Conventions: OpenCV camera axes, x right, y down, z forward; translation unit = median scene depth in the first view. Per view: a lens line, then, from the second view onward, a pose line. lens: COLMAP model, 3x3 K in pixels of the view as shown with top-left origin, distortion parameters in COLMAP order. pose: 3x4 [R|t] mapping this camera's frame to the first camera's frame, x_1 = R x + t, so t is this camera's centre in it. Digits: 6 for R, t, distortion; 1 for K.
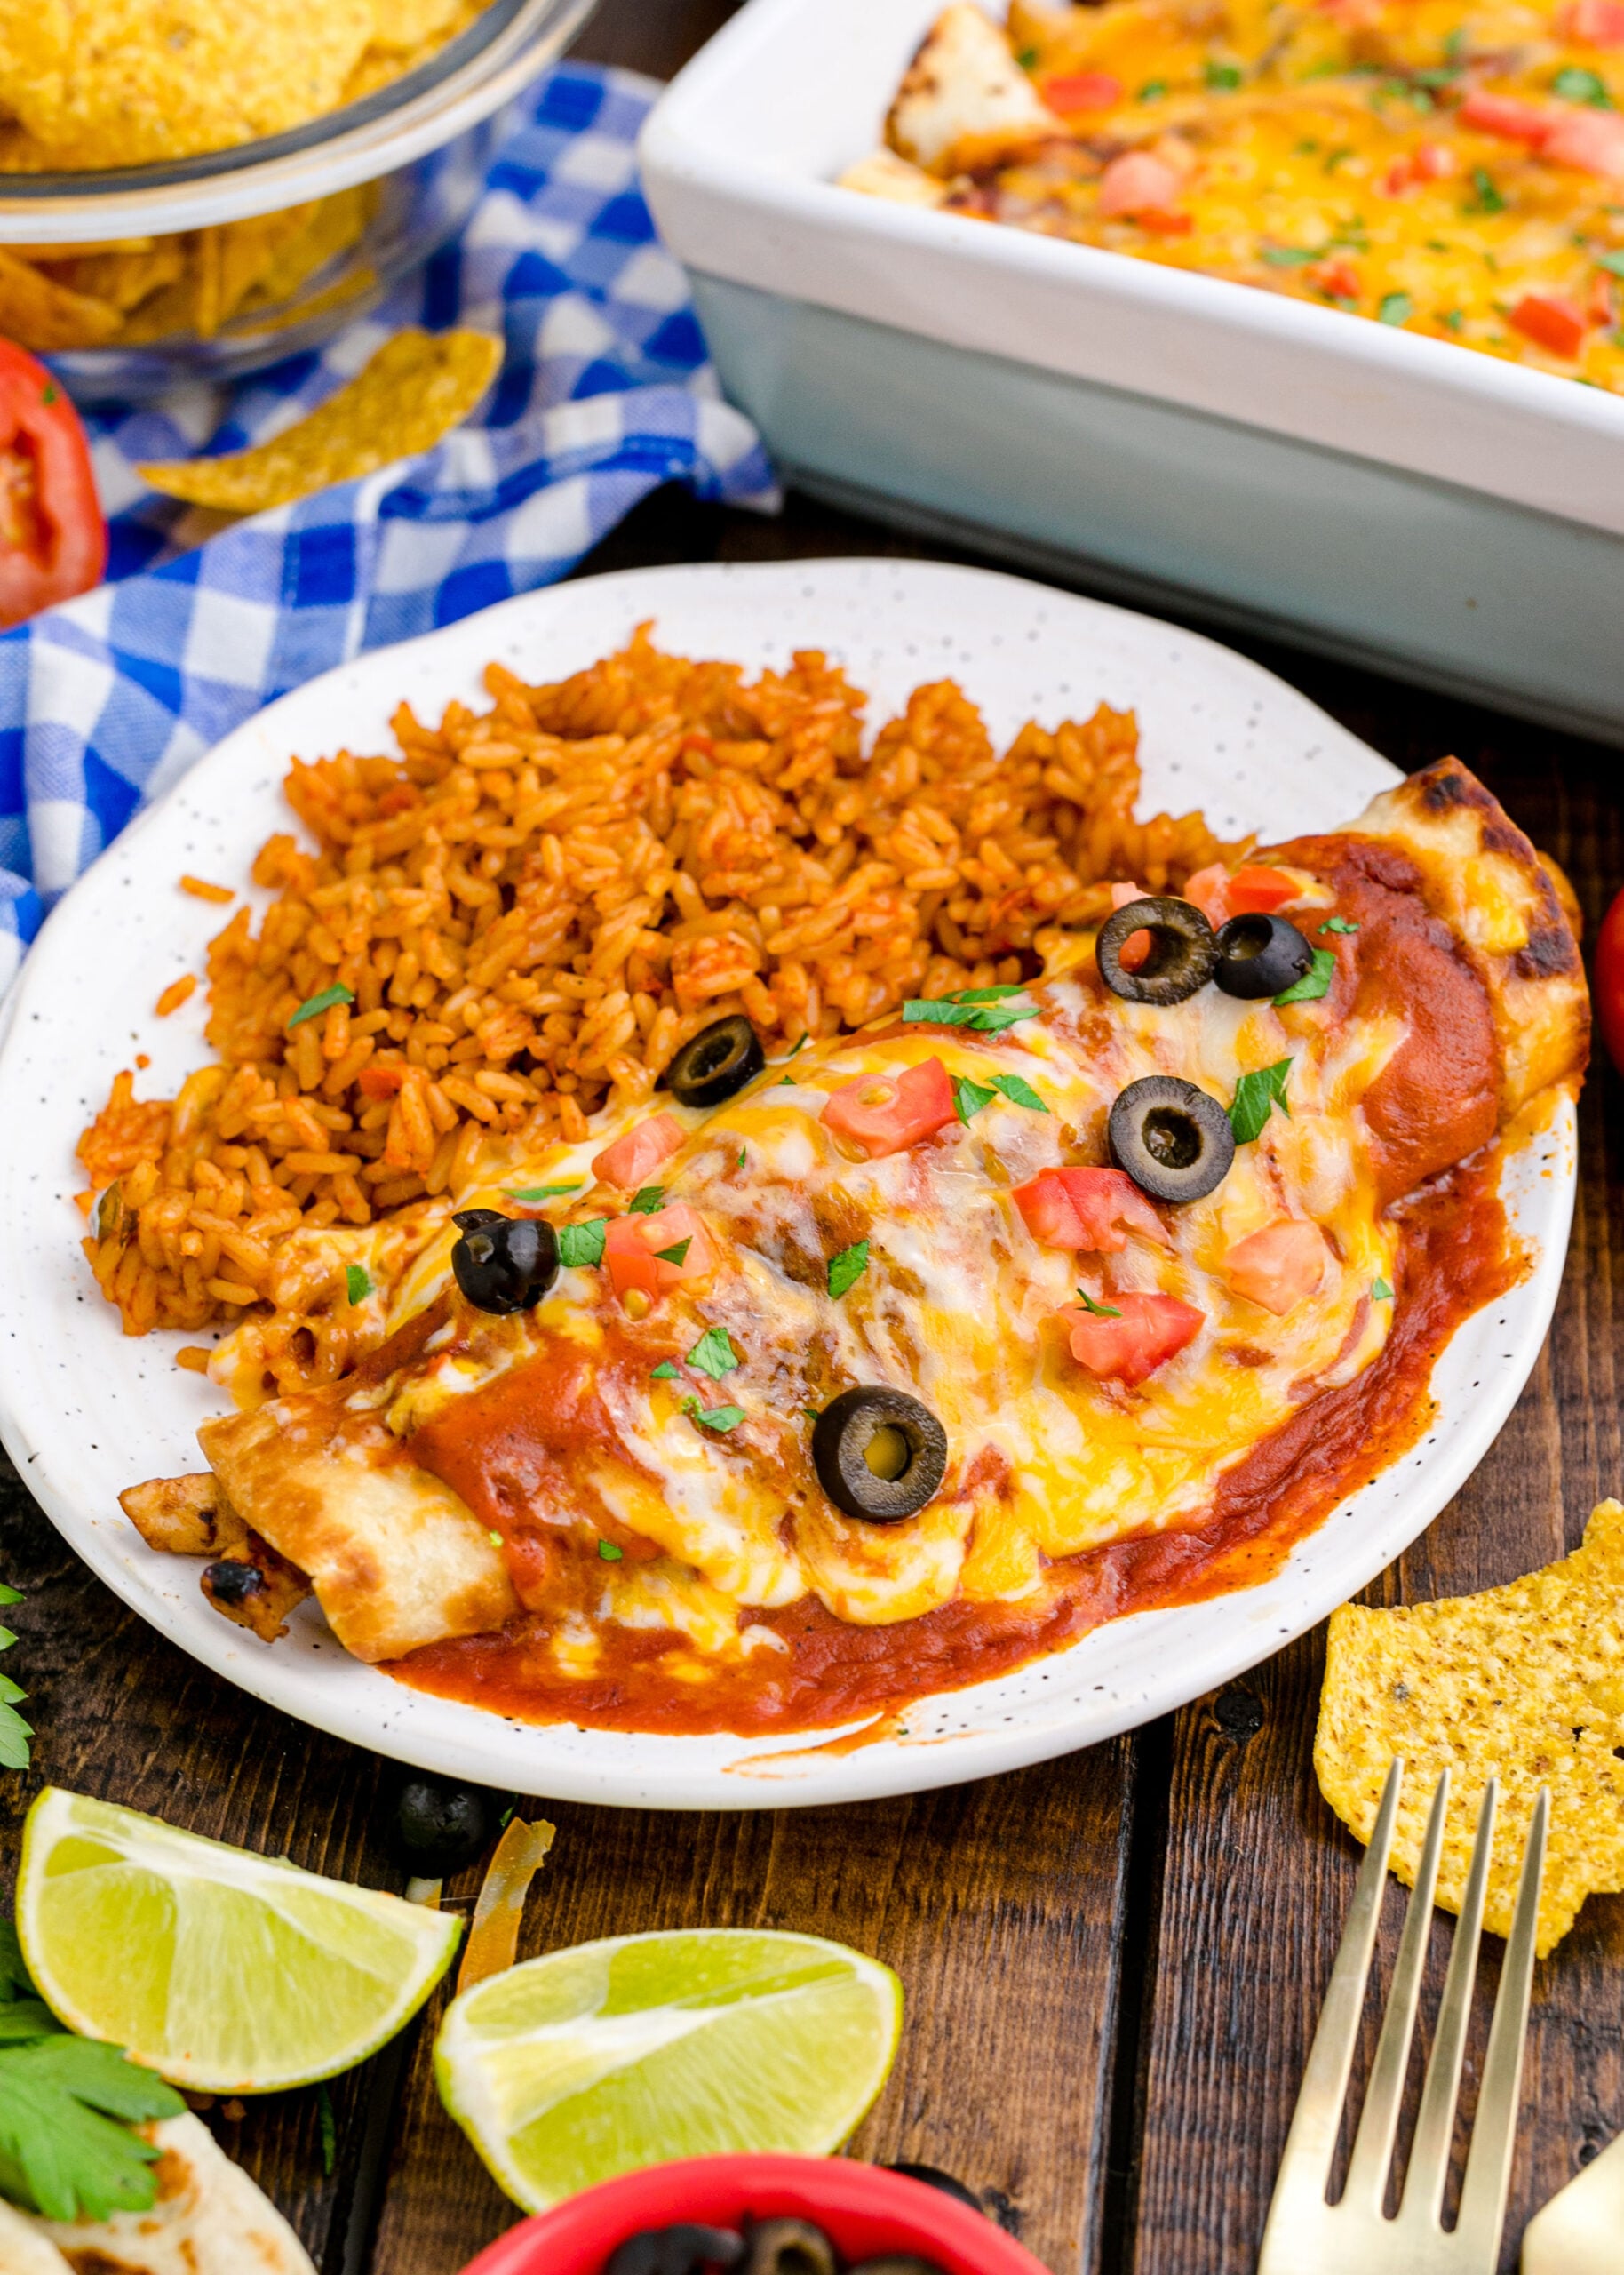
lens RADIAL K [[3946.7, 0, 846.8], [0, 3946.7, 1137.7], [0, 0, 1]] dist [-0.024461, -0.082448]
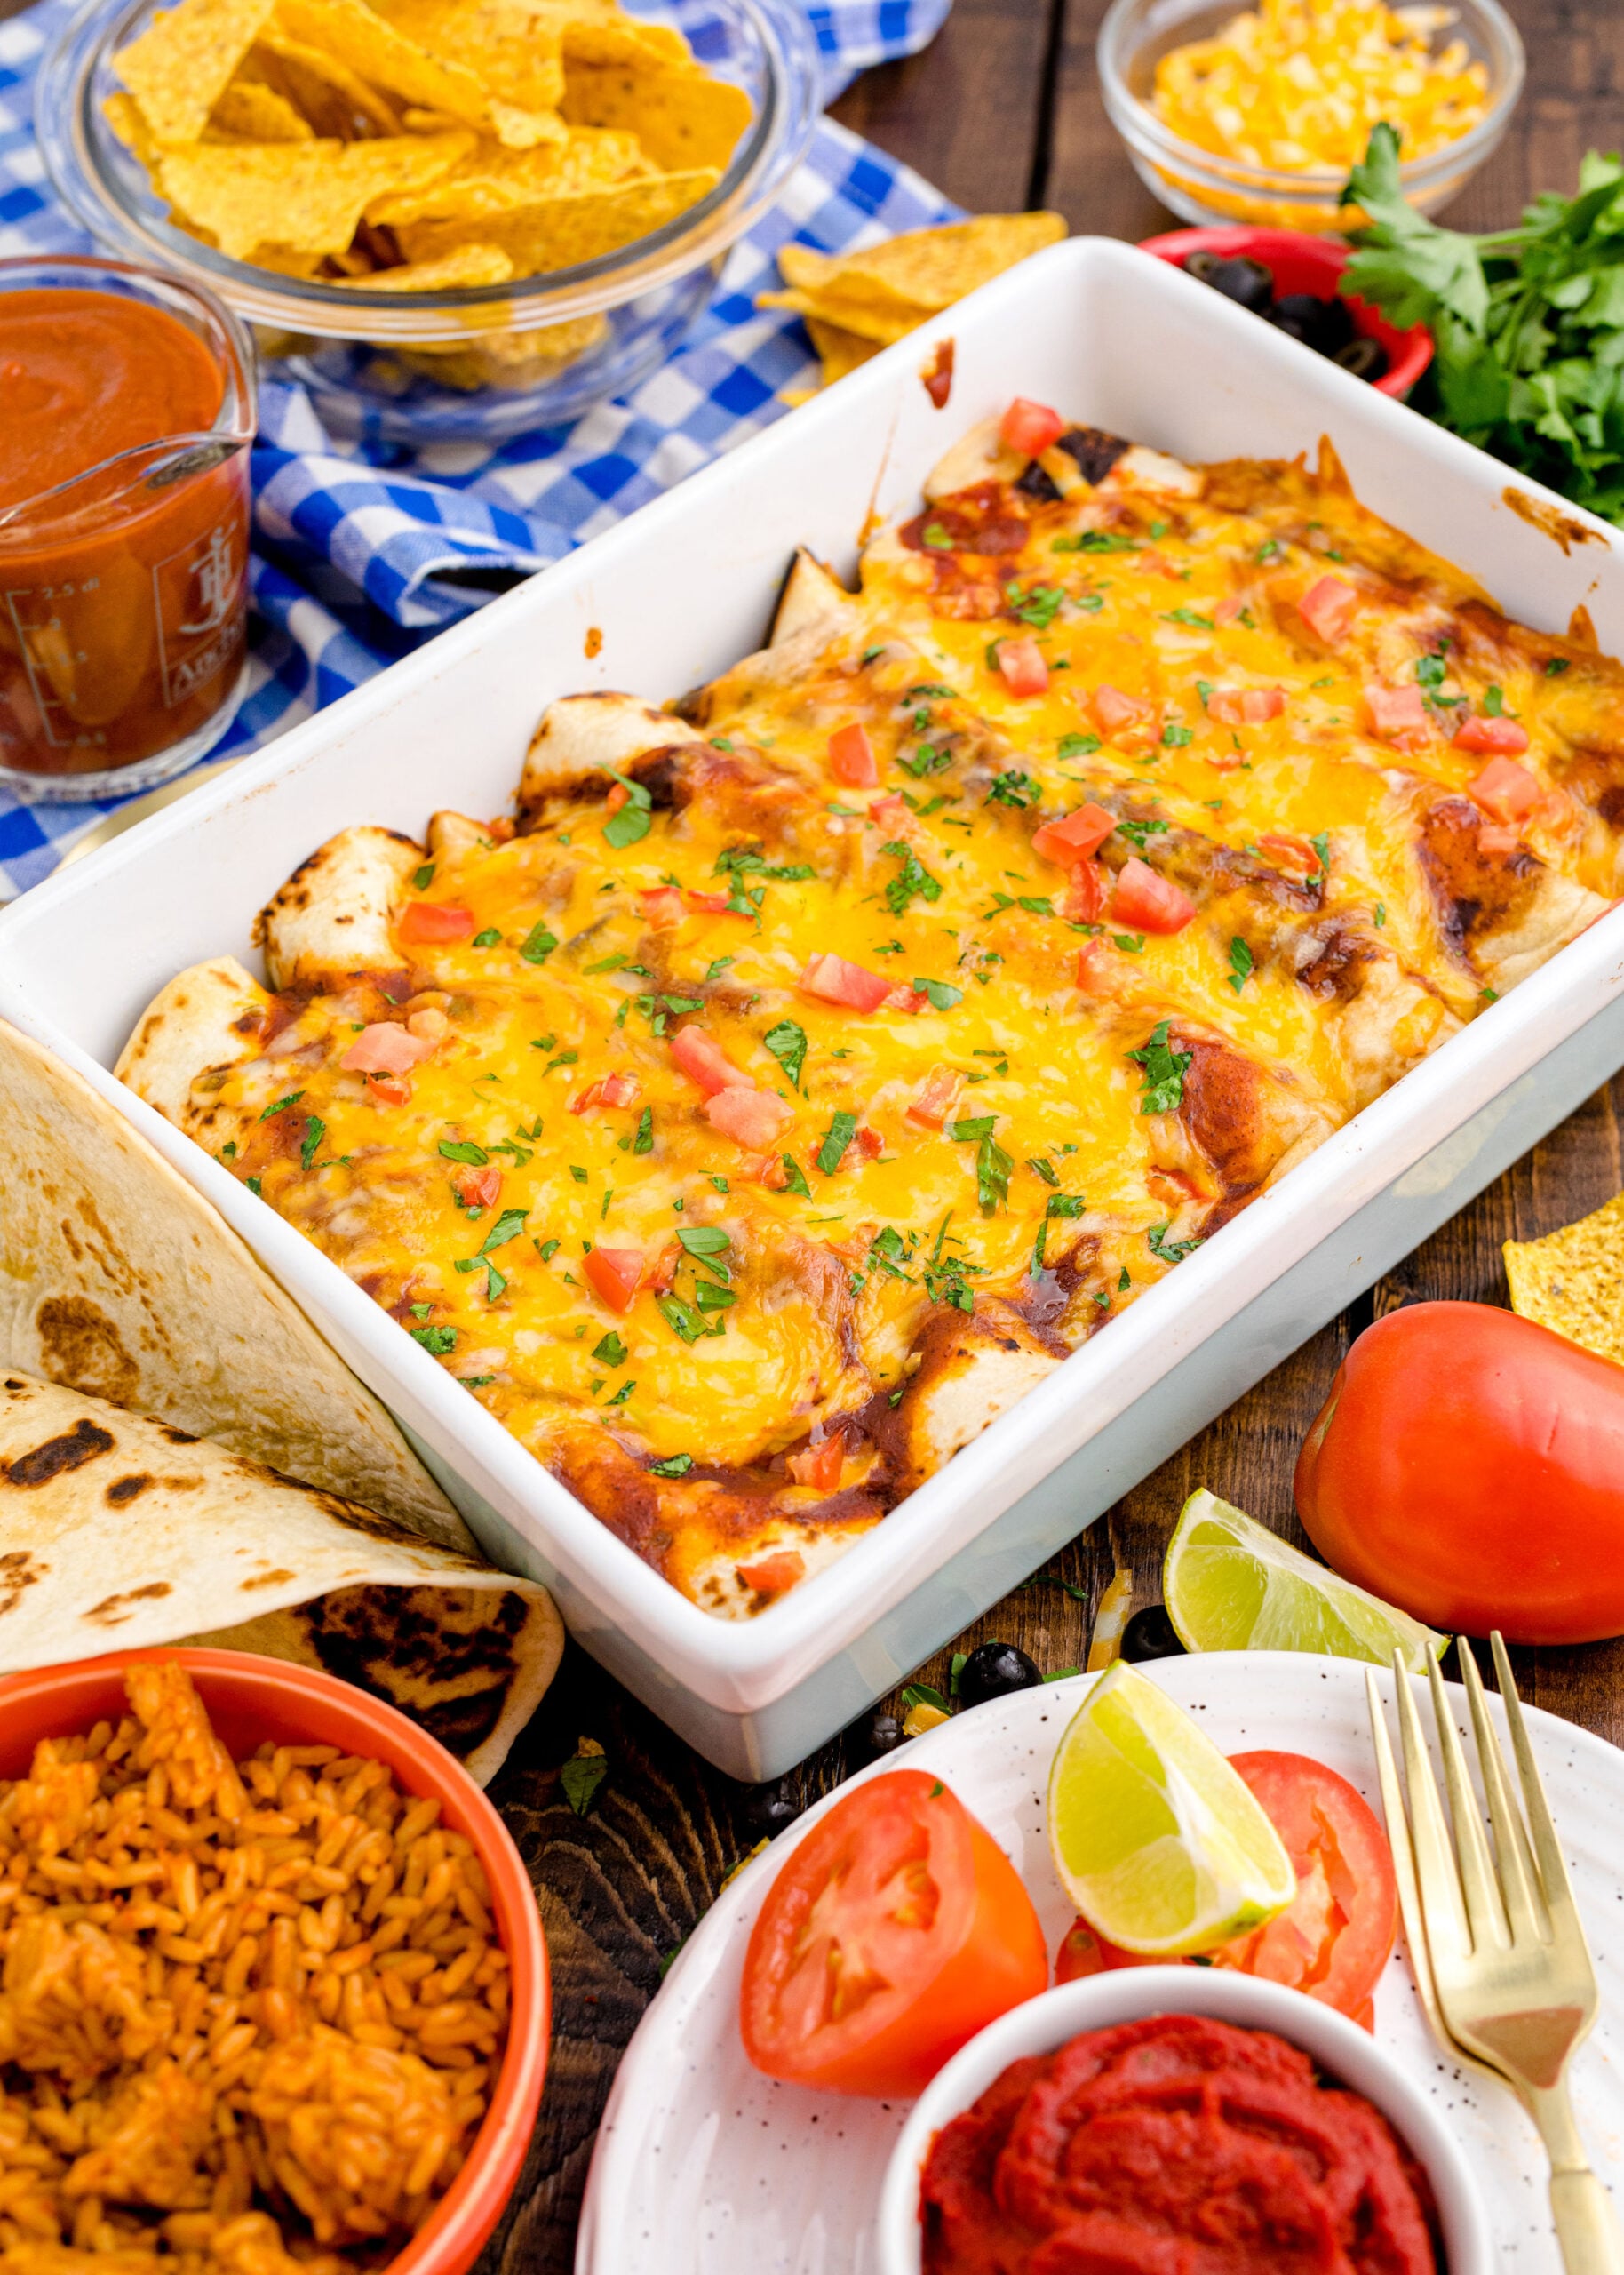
lens RADIAL K [[3462.4, 0, 812.0], [0, 3462.4, 1137.5], [0, 0, 1]] dist [-0.019175, -0.018946]
pose [[0.947688, 0.245665, -0.203803, 0.523211], [-0.231918, 0.968639, 0.089180, -0.424723], [0.219320, -0.037249, 0.974942, -0.008358]]
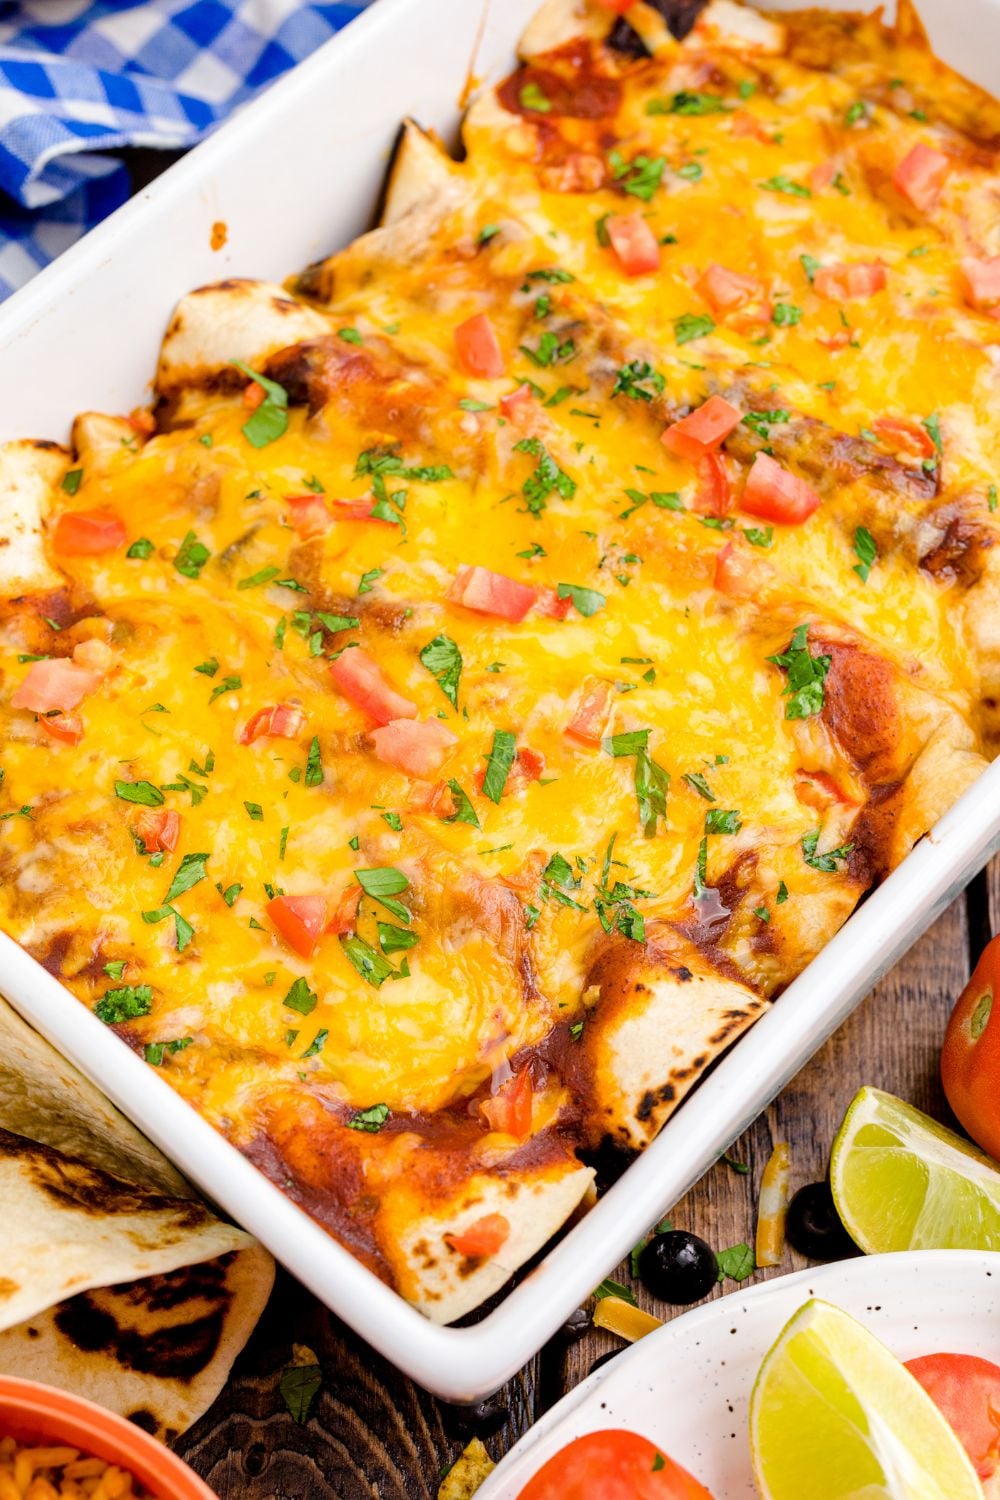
lens RADIAL K [[2455.6, 0, 496.9], [0, 2455.6, 769.5], [0, 0, 1]] dist [-0.036018, 0.023895]
pose [[0.970332, 0.226591, -0.084331, 0.349950], [-0.197387, 0.943858, 0.264897, -0.560557], [0.139620, -0.240392, 0.960582, 0.332879]]
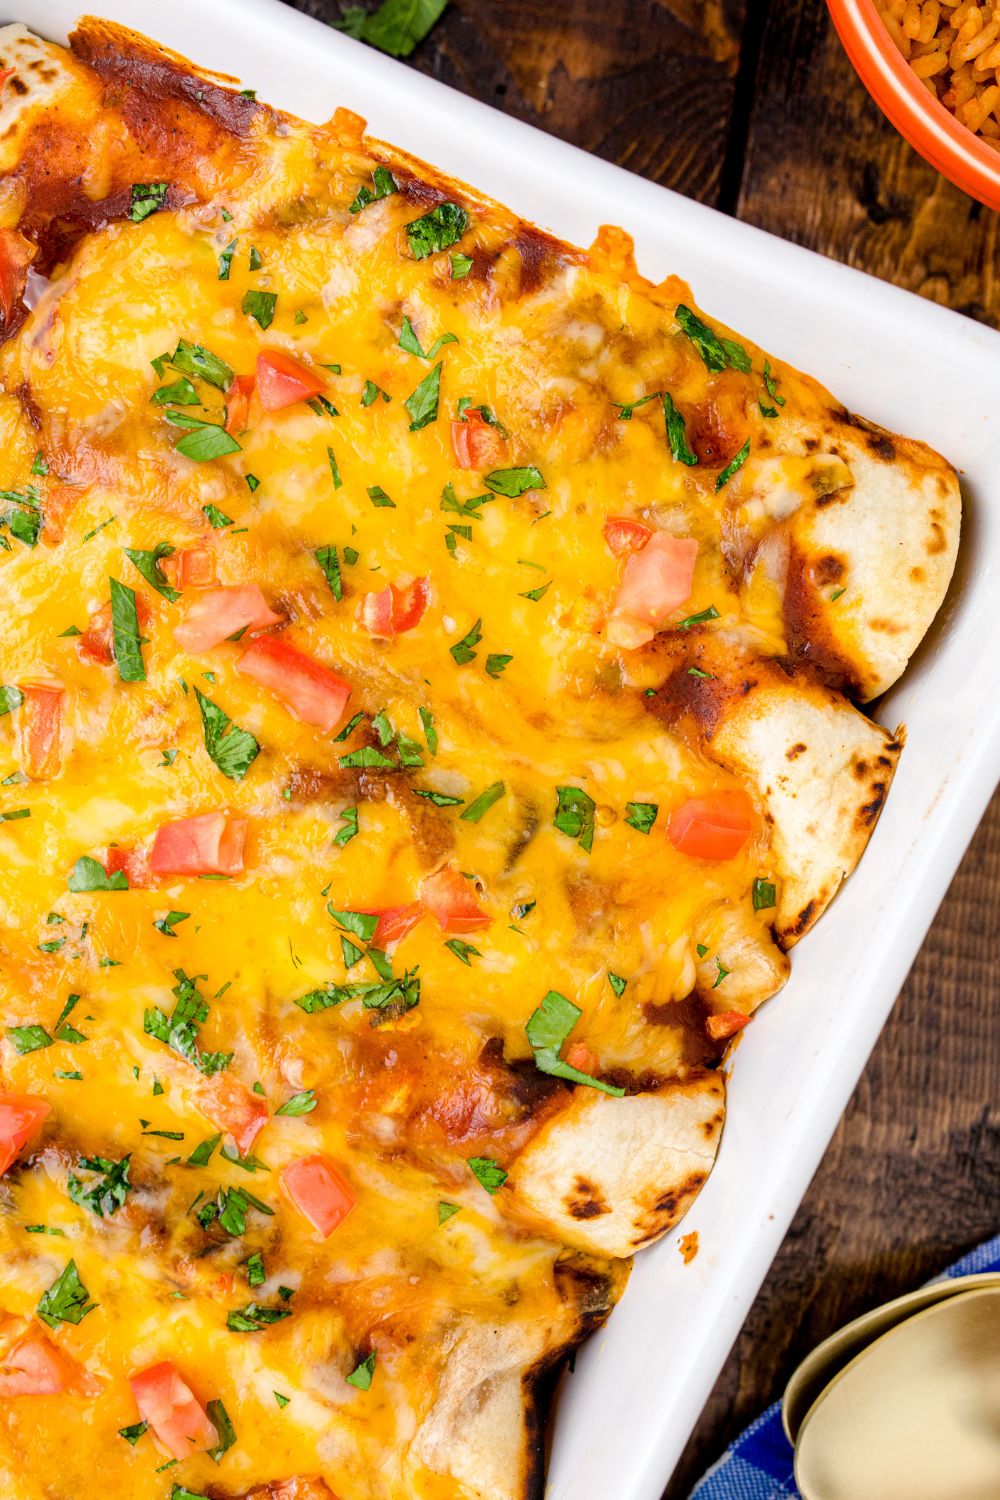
lens RADIAL K [[2455.6, 0, 496.9], [0, 2455.6, 769.5], [0, 0, 1]] dist [-0.036018, 0.023895]
pose [[-0.998579, 0.051696, 0.012906, 0.138675], [-0.028812, -0.727644, 0.685350, -0.908282], [0.044821, 0.684005, 0.728099, 0.687036]]
